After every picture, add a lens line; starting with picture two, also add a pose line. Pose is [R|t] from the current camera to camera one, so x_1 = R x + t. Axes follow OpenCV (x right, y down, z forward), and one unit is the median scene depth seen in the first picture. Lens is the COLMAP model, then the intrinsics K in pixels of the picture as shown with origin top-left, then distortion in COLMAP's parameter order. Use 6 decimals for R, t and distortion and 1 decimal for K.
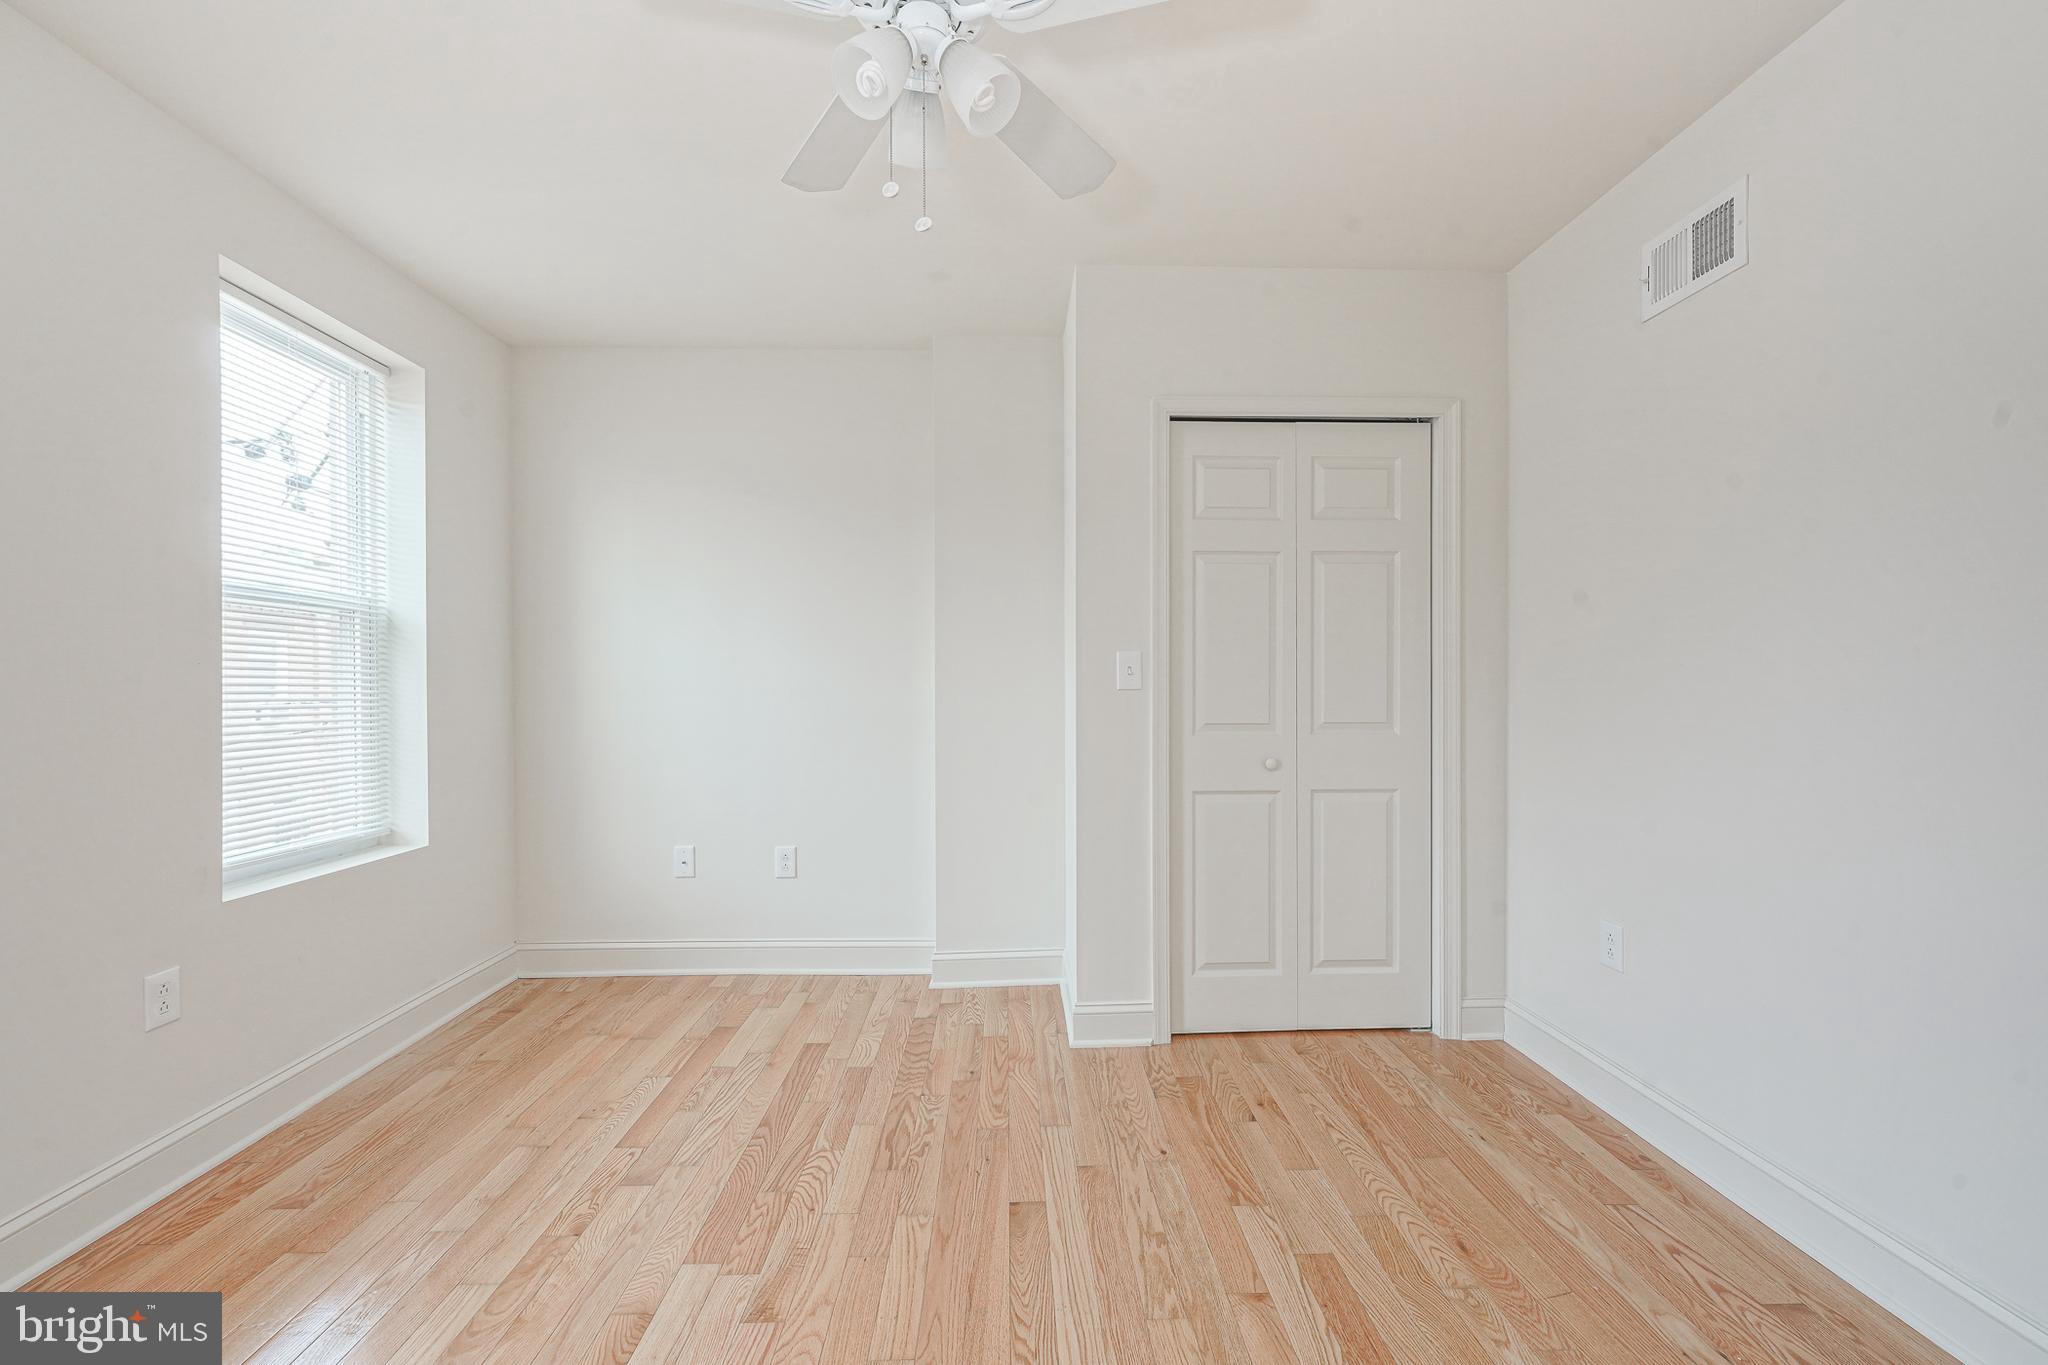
lens RADIAL K [[847.6, 0, 1019.0], [0, 847.6, 683.6], [0, 0, 1]] dist [-0.001695, 0.000072]
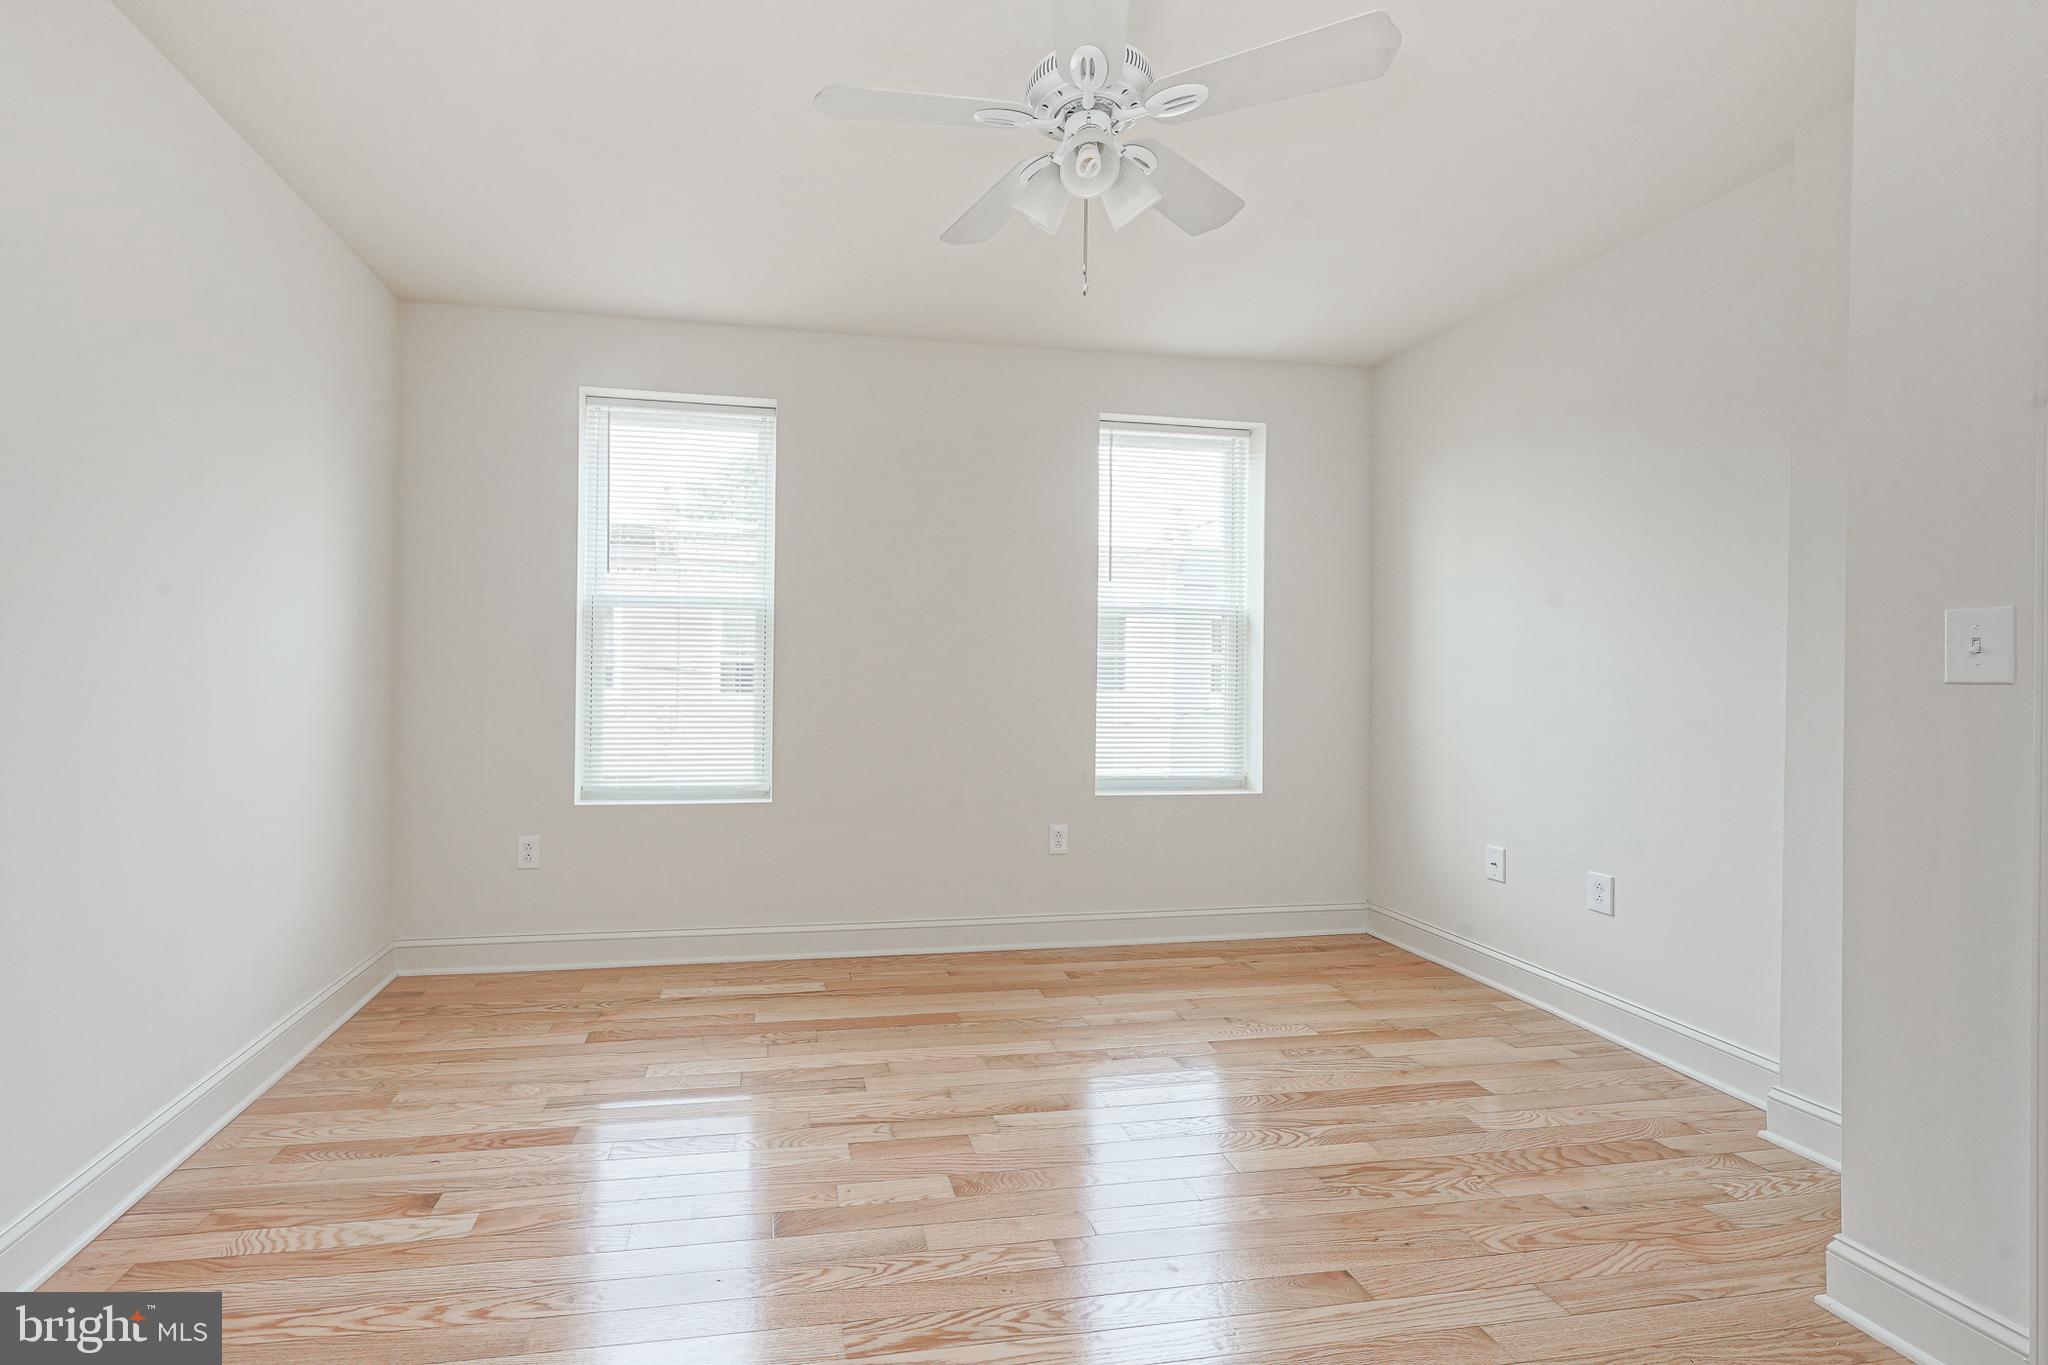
lens RADIAL K [[855.2, 0, 896.0], [0, 855.2, 659.4], [0, 0, 1]] dist [-0.004200, 0.001105]
pose [[0.128142, -0.007503, -0.991727, 0.579638], [-0.005163, 0.999953, -0.008232, 0.000760], [0.991742, 0.006176, 0.128097, 0.314648]]
